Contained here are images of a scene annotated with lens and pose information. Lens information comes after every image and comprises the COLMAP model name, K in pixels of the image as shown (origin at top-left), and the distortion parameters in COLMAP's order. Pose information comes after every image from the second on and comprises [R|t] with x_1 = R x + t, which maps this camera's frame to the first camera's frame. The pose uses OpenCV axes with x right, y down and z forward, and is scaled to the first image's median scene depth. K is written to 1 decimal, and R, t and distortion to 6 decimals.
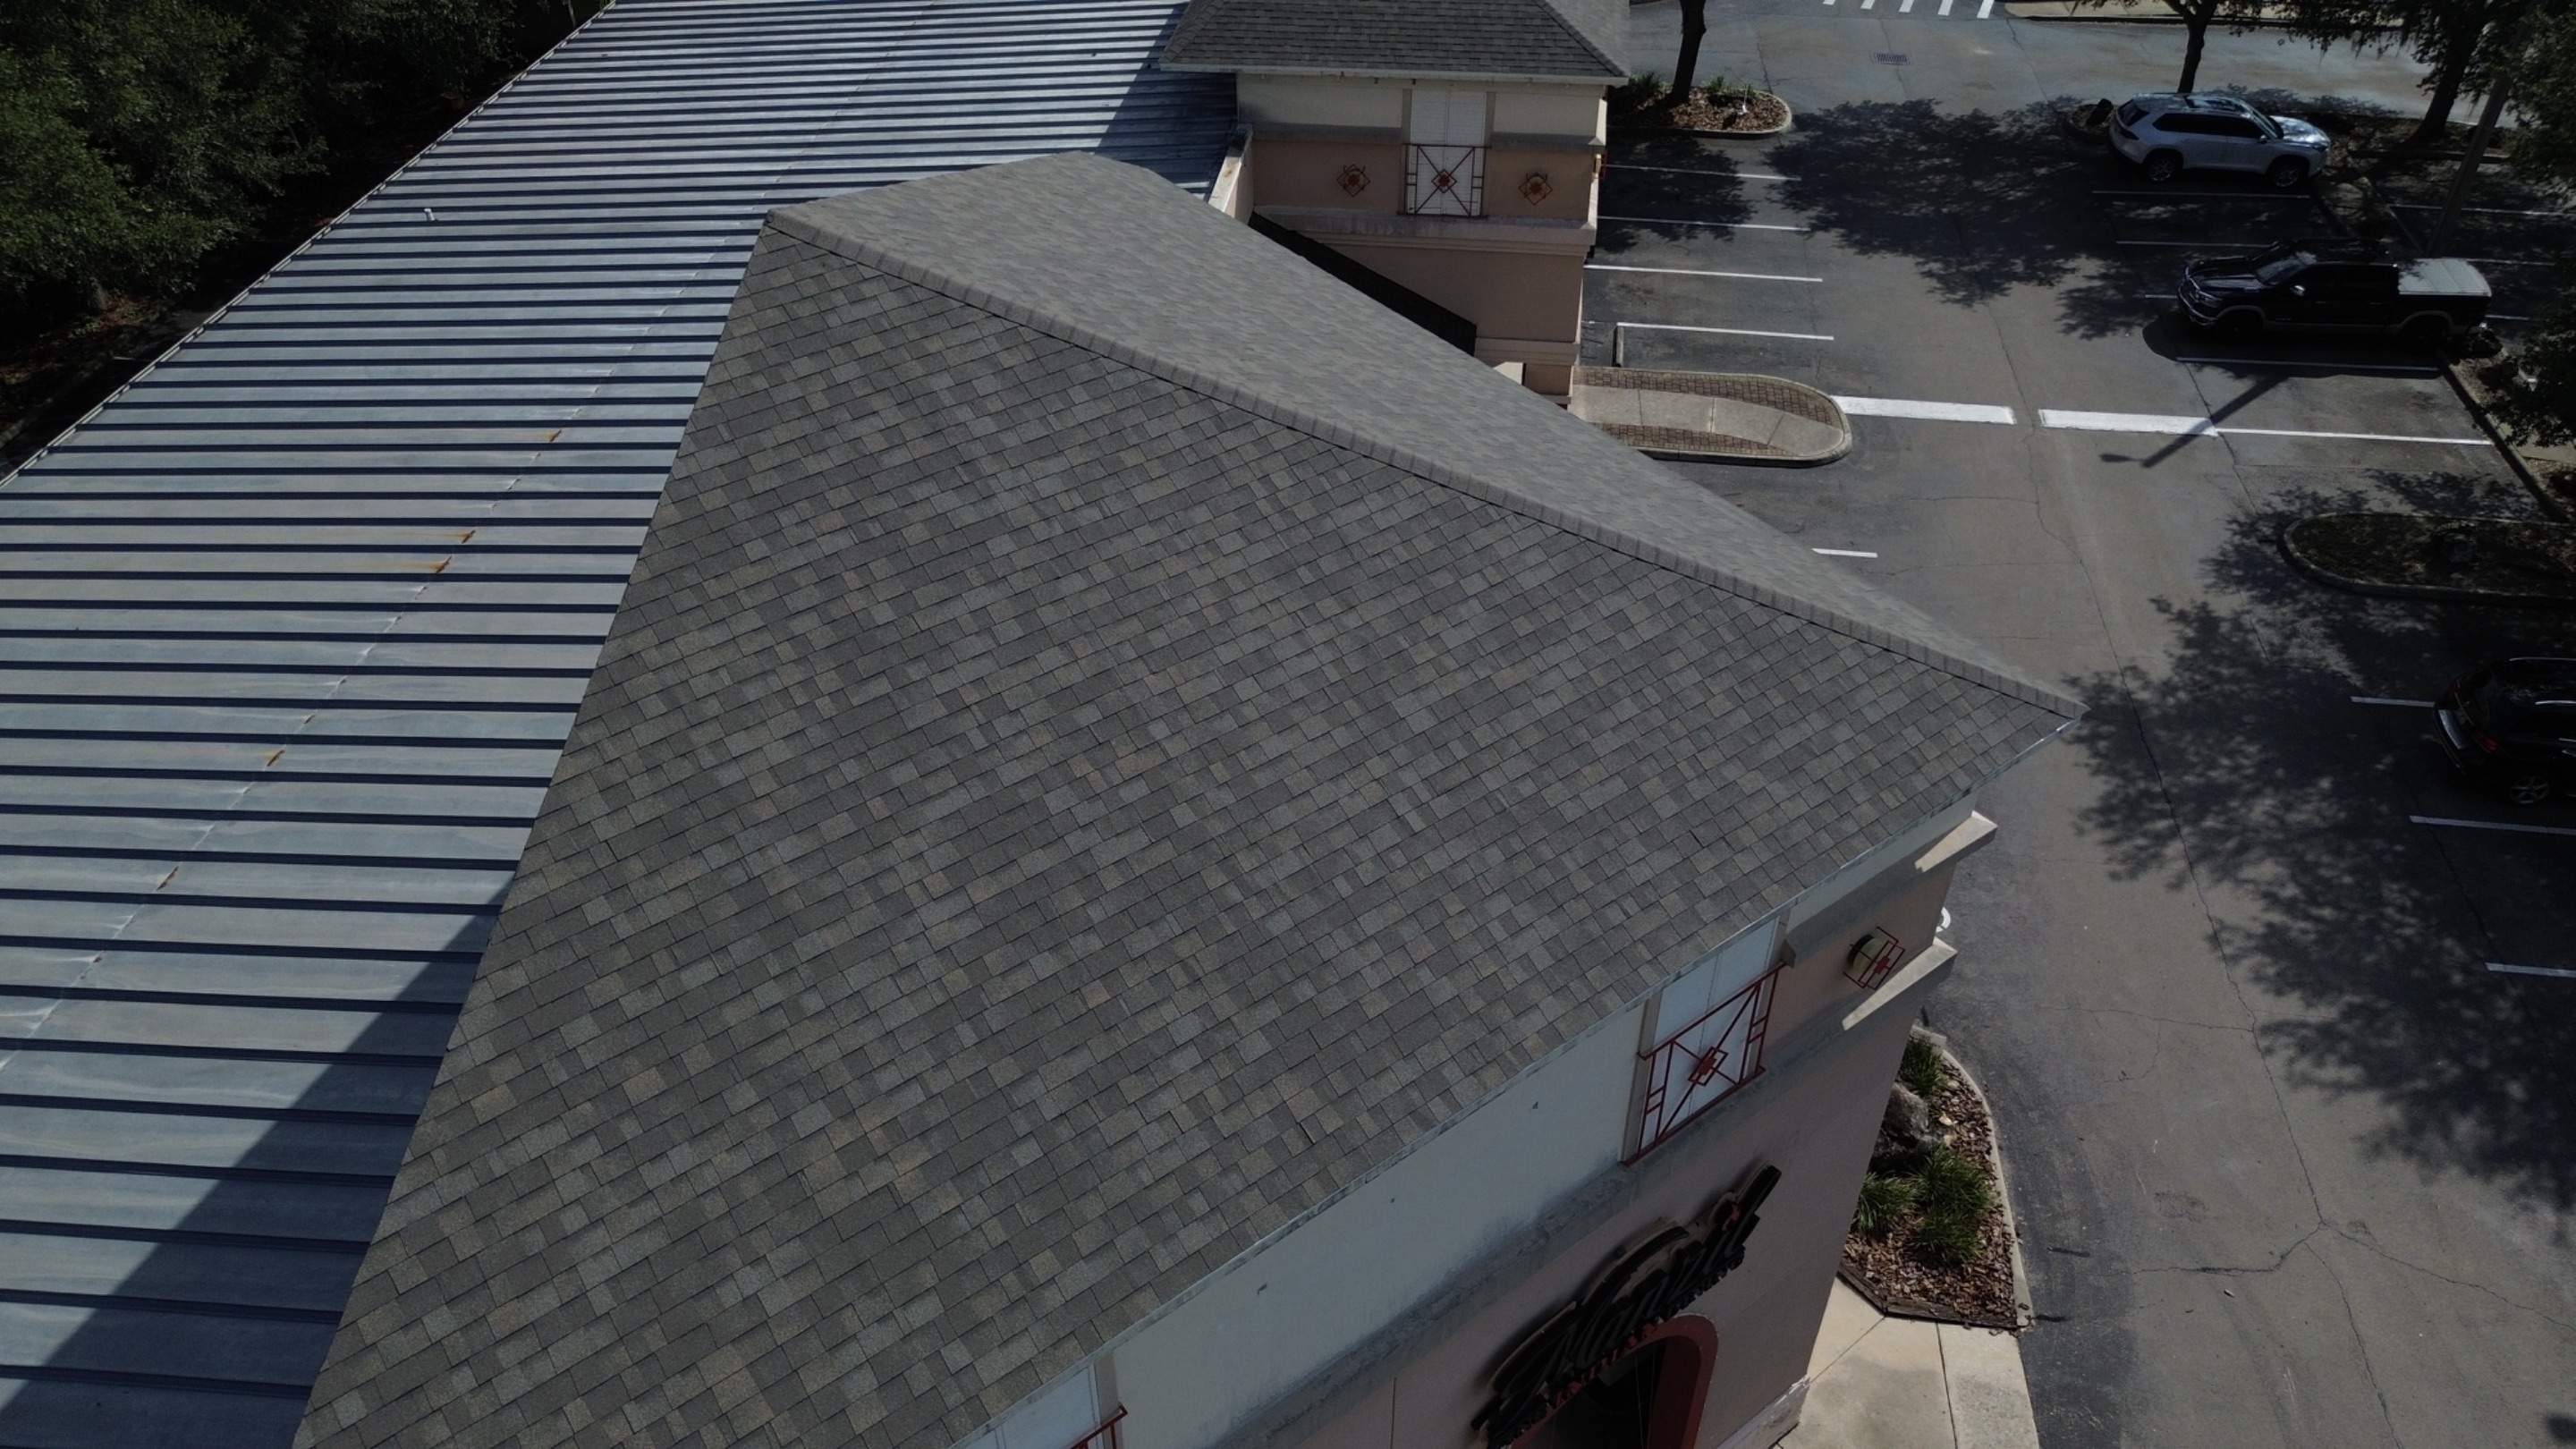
lens RADIAL K [[1828.6, 0, 1299.7], [0, 1828.6, 719.7], [0, 0, 1]] dist [0.053310, -0.046872]
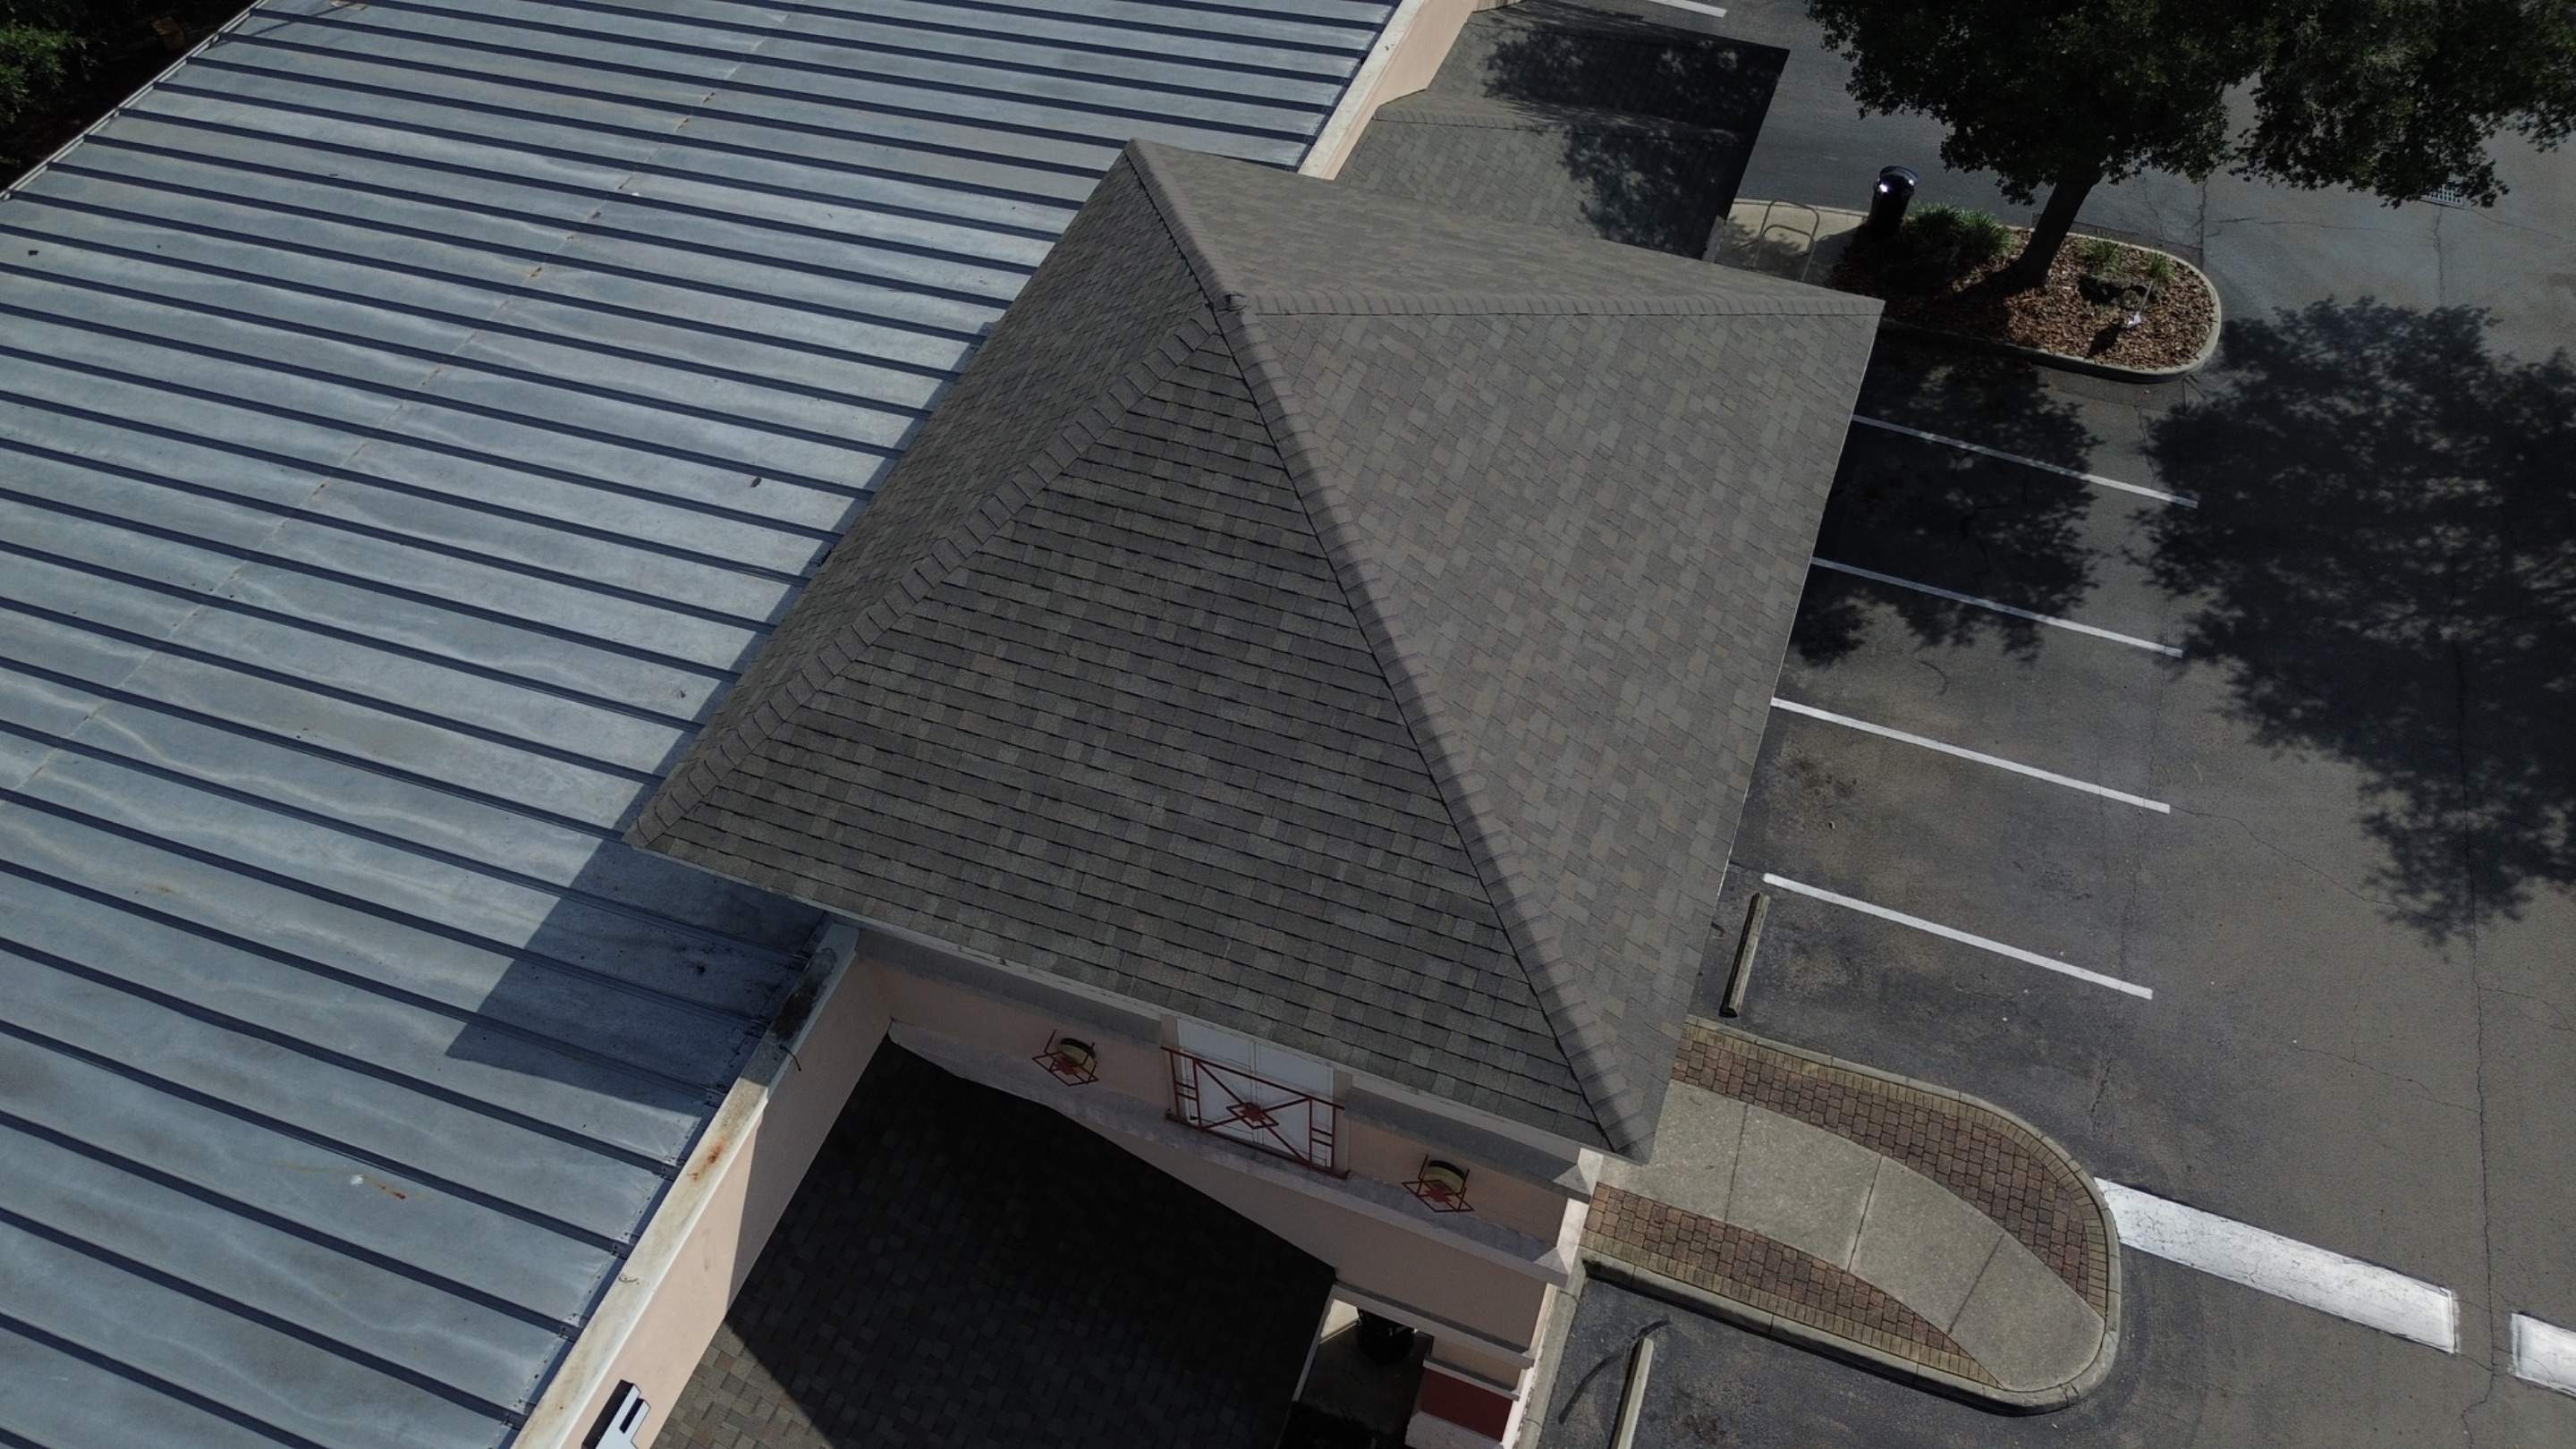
lens RADIAL K [[1861.0, 0, 1288.0], [0, 1861.0, 724.5], [0, 0, 1]] dist [0.072390, -0.077713]
pose [[0.975154, 0.176028, -0.134497, 0.086591], [-0.143268, 0.964192, 0.223176, -0.322131], [0.168966, -0.198362, 0.965455, 0.372686]]
